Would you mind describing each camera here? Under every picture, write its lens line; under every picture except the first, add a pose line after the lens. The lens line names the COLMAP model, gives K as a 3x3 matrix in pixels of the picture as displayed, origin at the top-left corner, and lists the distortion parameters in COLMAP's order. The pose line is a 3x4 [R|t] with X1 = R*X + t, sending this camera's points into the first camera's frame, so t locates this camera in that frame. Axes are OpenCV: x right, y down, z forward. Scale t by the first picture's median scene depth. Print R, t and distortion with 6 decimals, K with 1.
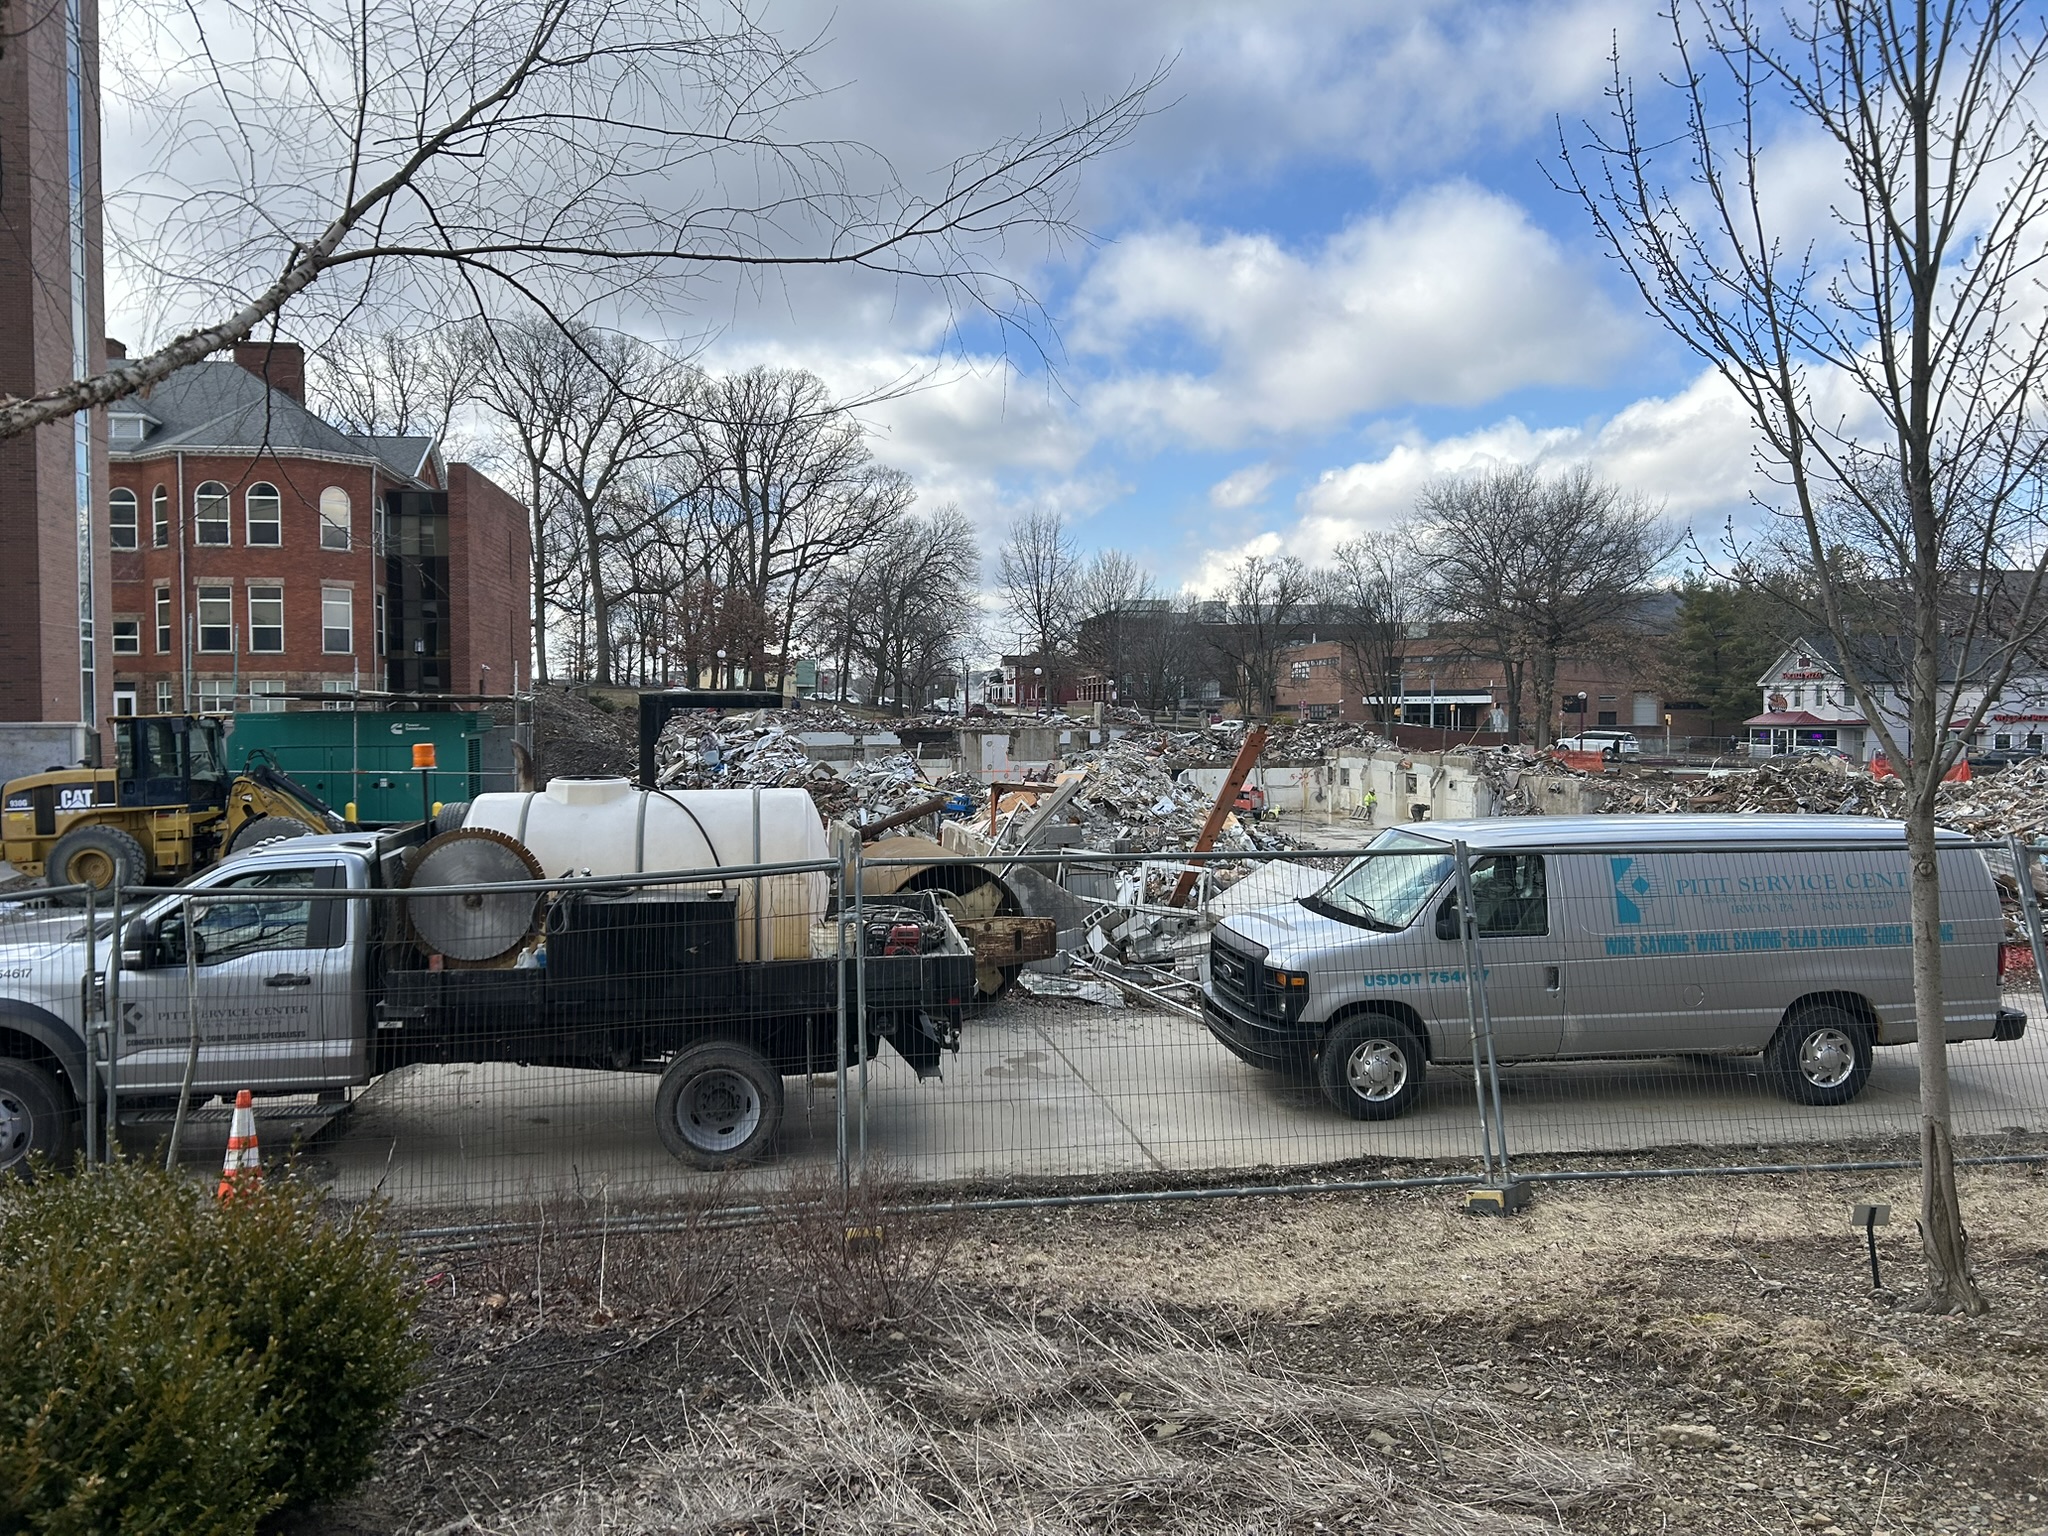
lens RADIAL K [[1357.9, 0, 1024.0], [0, 1357.9, 768.0], [0, 0, 1]] dist [0.000260, -0.000901]
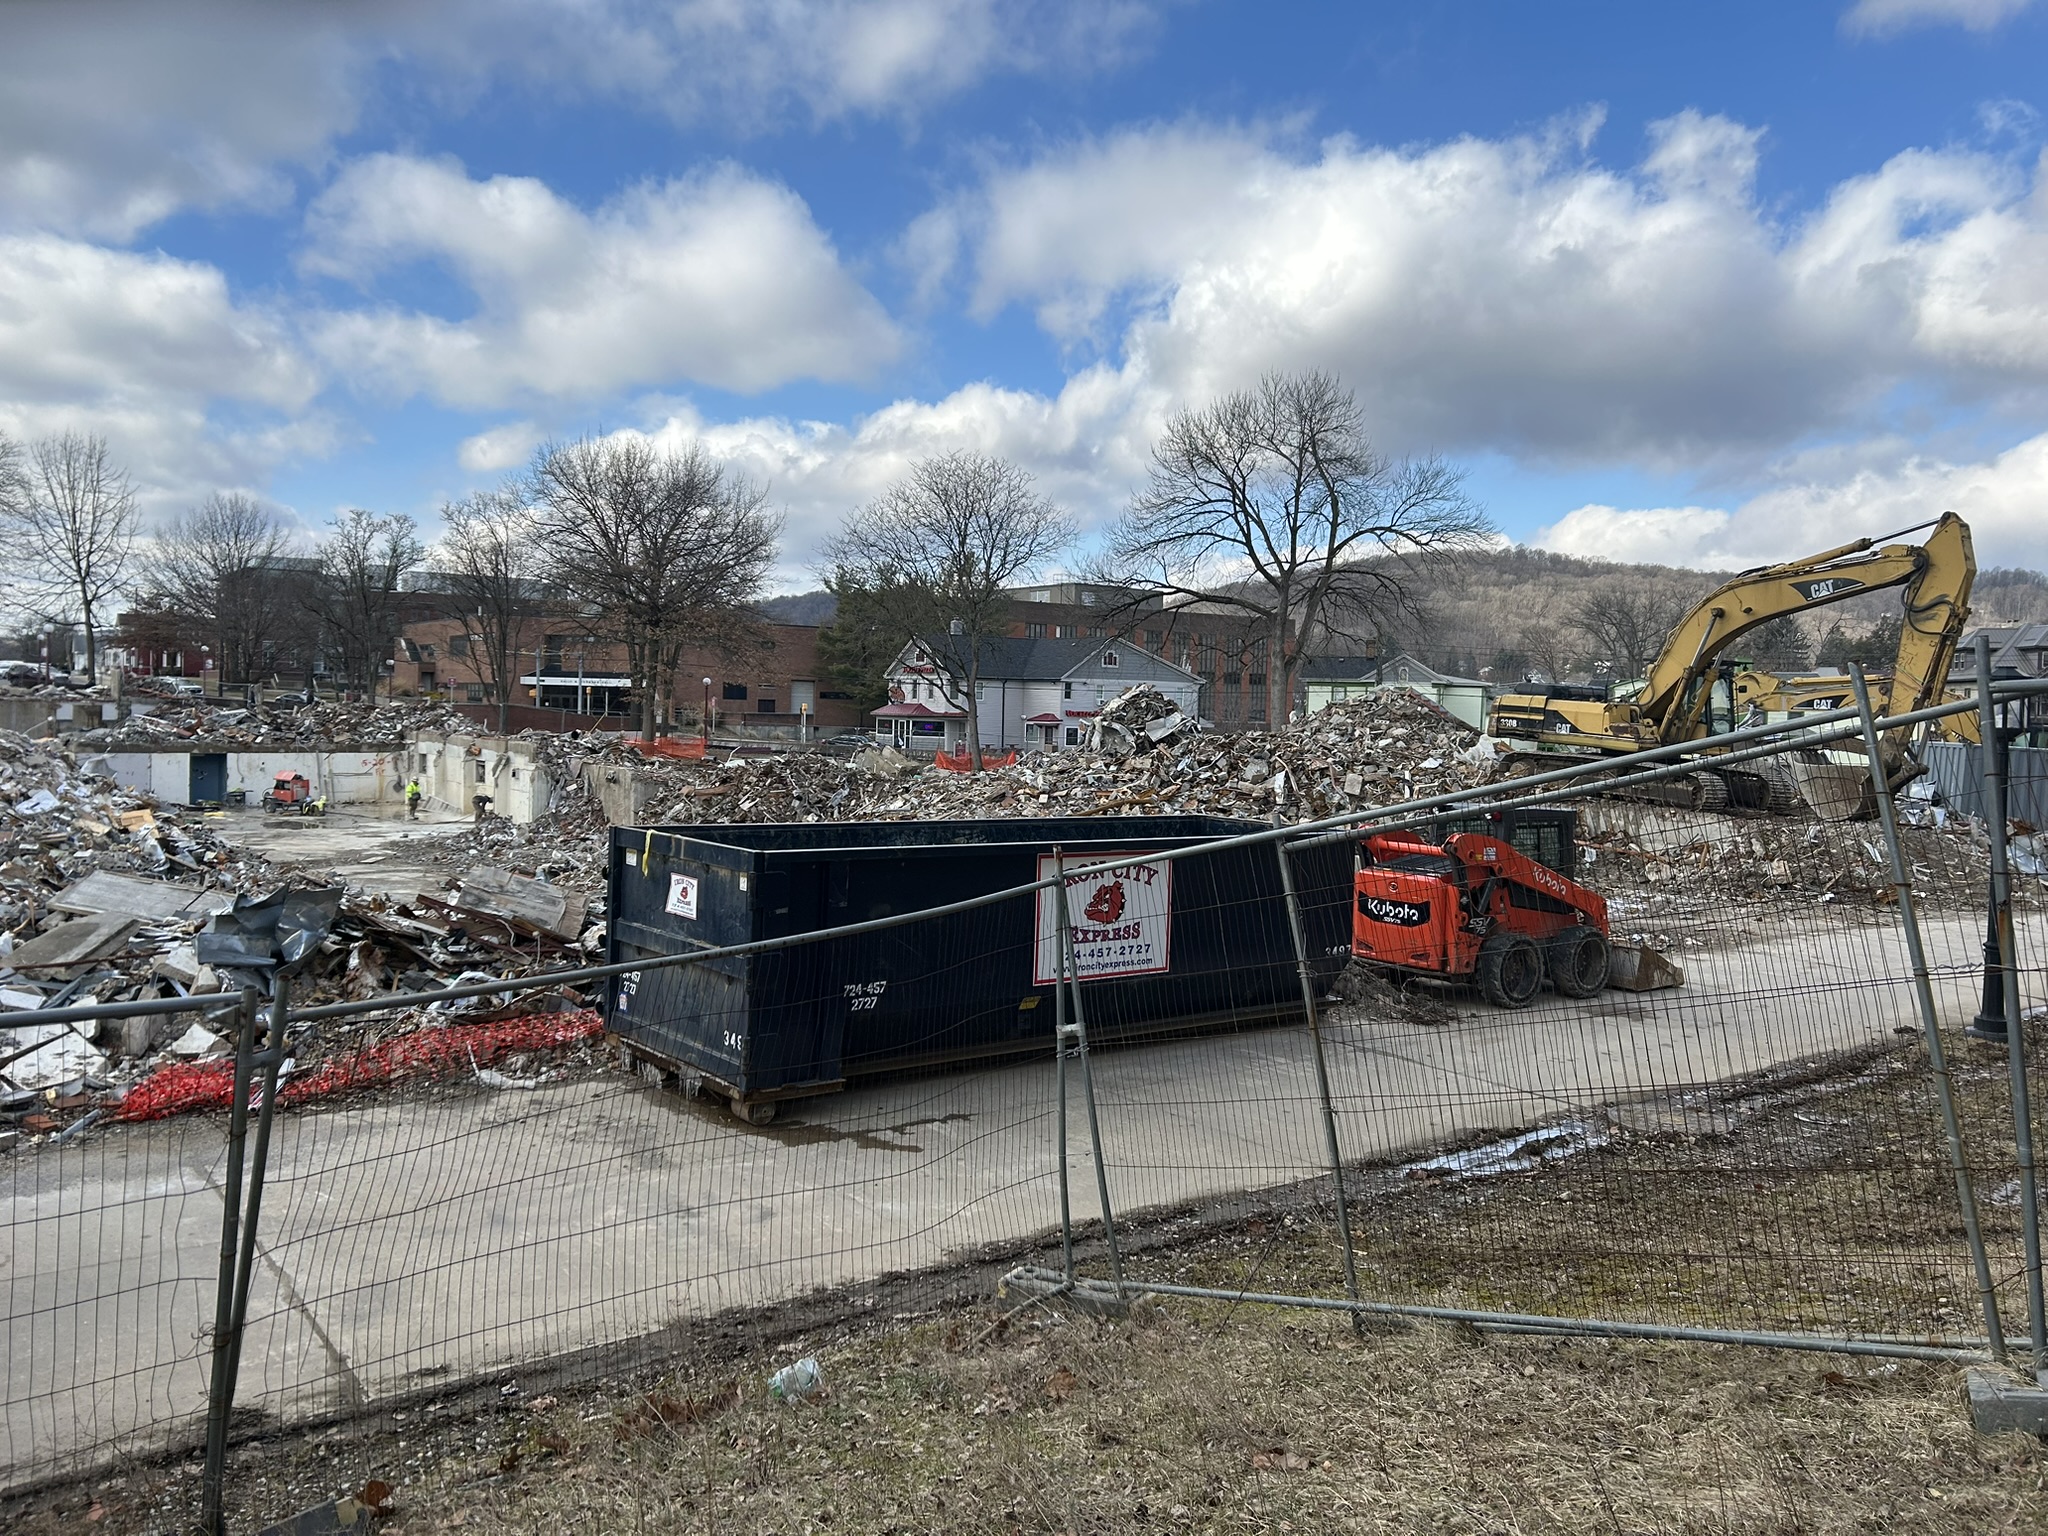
lens RADIAL K [[1357.9, 0, 1024.0], [0, 1357.9, 768.0], [0, 0, 1]] dist [0.000260, -0.000901]
pose [[0.886415, 0.003683, 0.462877, 0.157494], [-0.010058, 0.999886, 0.011306, -0.004119], [-0.462782, -0.014677, 0.886350, 0.023659]]
